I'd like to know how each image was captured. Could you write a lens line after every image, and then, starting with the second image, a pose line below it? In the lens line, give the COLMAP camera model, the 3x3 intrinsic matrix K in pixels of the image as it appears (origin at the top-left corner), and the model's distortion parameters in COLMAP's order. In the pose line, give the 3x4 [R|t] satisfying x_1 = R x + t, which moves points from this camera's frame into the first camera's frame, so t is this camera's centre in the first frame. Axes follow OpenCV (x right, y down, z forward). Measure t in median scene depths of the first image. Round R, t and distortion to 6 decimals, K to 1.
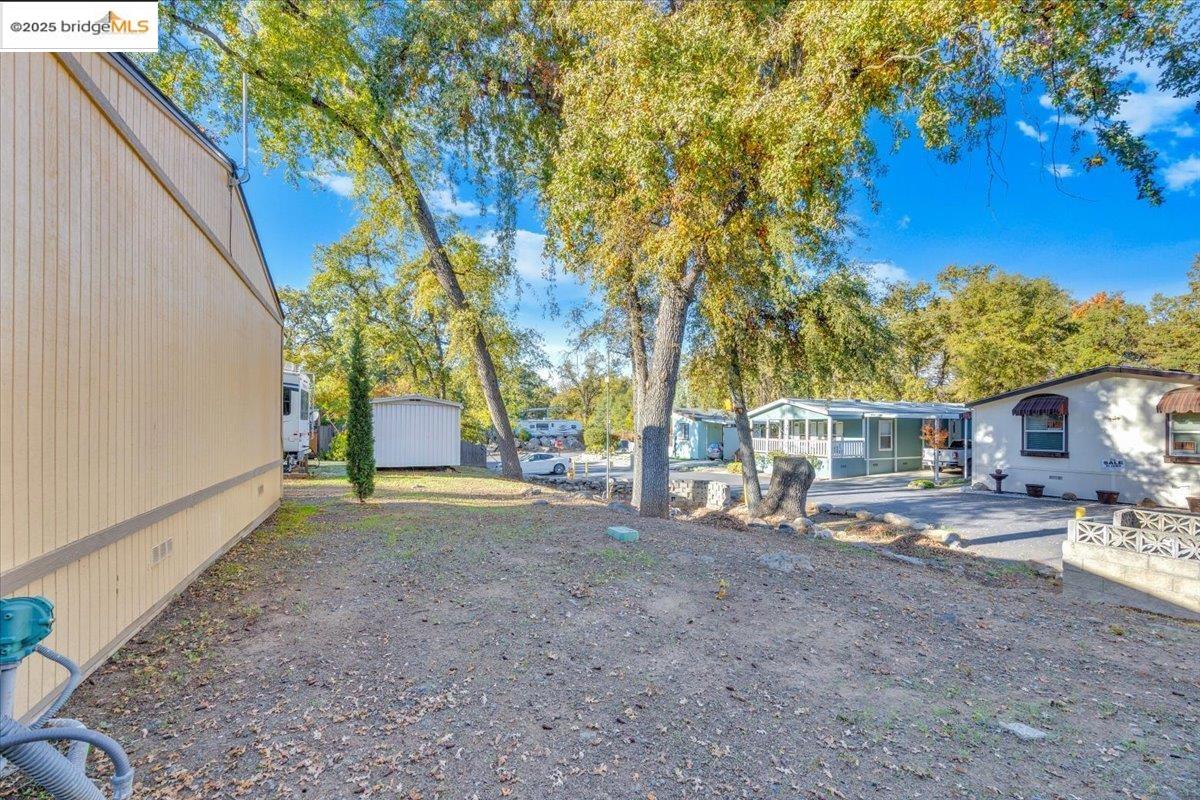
lens RADIAL K [[464.8, 0, 594.5], [0, 464.8, 406.8], [0, 0, 1]] dist [-0.000710, -0.000114]
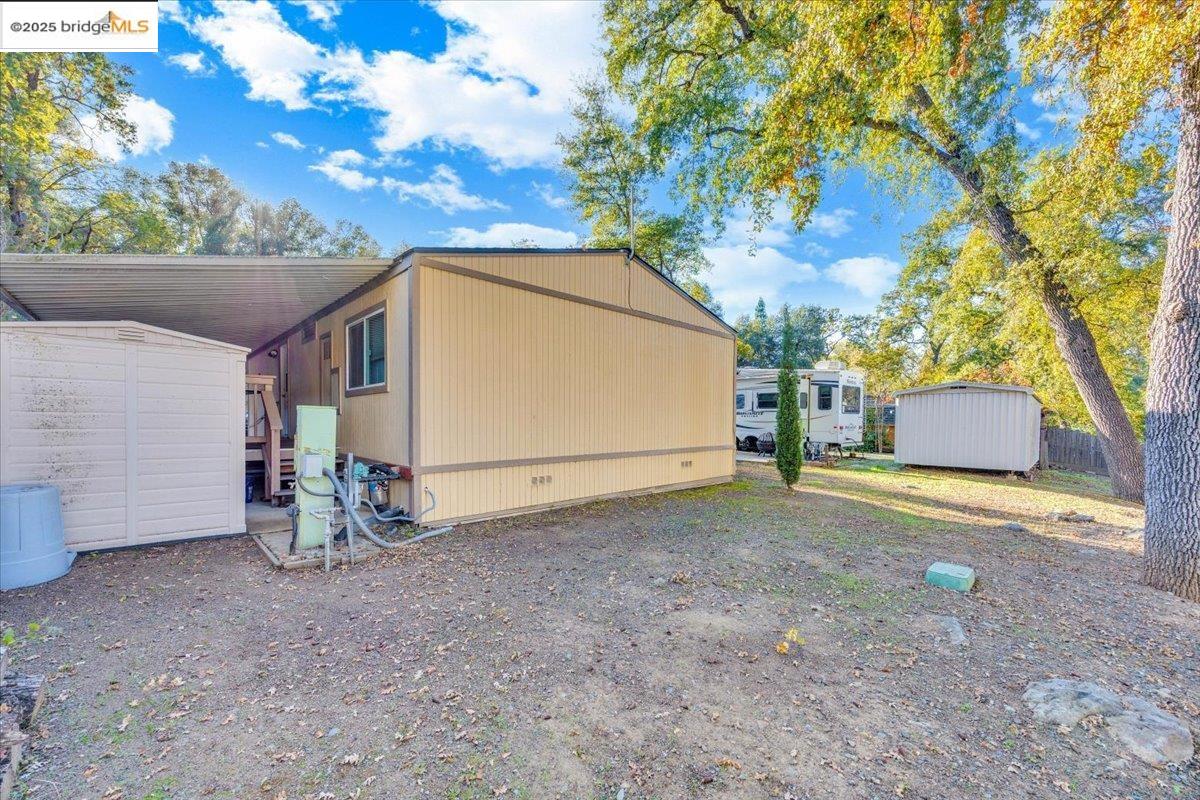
lens RADIAL K [[464.8, 0, 594.5], [0, 464.8, 406.8], [0, 0, 1]] dist [-0.000710, -0.000114]
pose [[0.310281, -0.033516, -0.950054, 0.201064], [0.041770, 0.998894, -0.021597, 0.010875], [0.949727, -0.032983, 0.311337, 0.122542]]
